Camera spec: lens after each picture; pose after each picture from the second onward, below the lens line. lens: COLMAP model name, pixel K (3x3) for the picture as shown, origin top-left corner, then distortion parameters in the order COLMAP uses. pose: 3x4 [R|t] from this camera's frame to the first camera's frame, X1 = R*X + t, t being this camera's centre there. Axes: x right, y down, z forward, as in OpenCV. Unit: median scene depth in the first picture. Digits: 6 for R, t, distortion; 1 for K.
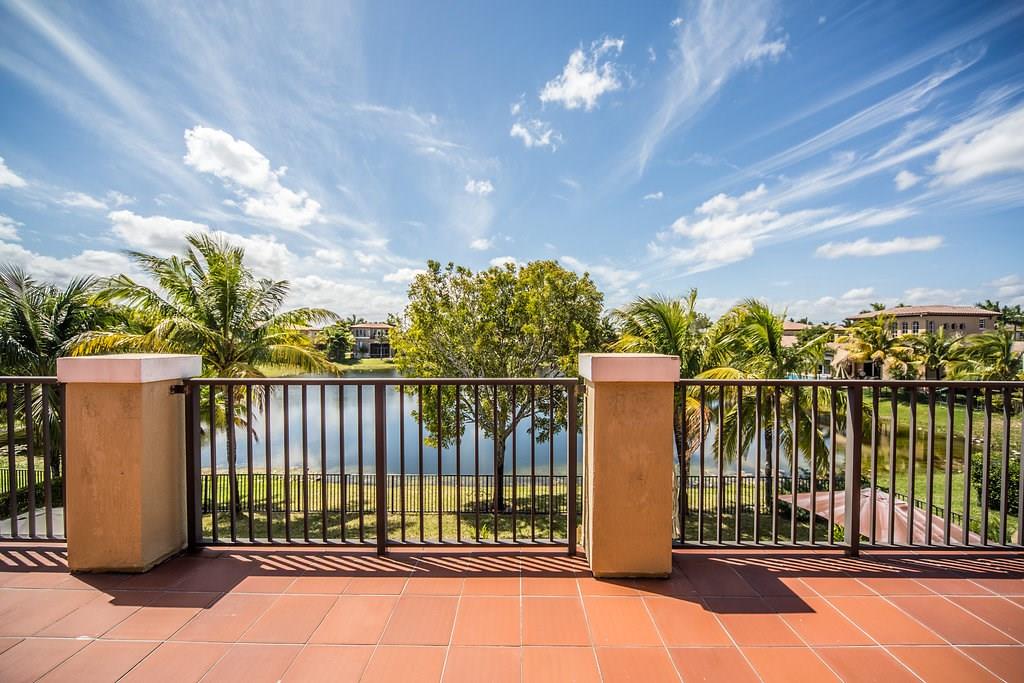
lens RADIAL K [[363.5, 0, 515.6], [0, 363.5, 342.5], [0, 0, 1]] dist [-0.014173, 0.000284]
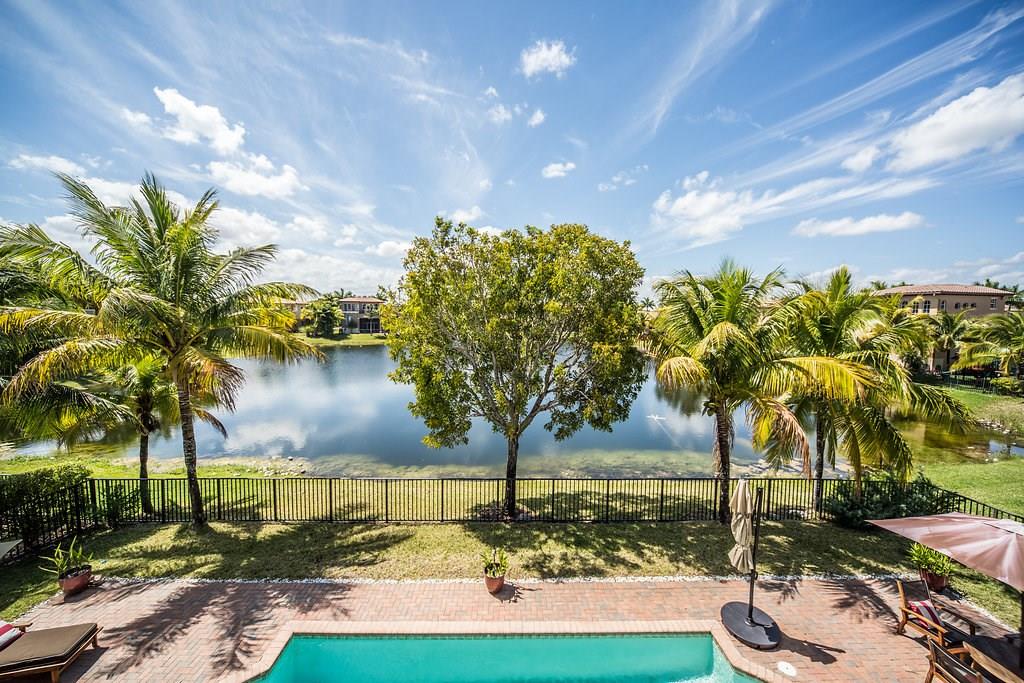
lens RADIAL K [[347.5, 0, 502.6], [0, 347.5, 349.5], [0, 0, 1]] dist [-0.010194, 0.000016]
pose [[0.999940, 0.006837, 0.008597, -0.035975], [-0.007613, 0.995571, 0.093699, -0.006285], [-0.007919, -0.093759, 0.995563, 0.098121]]
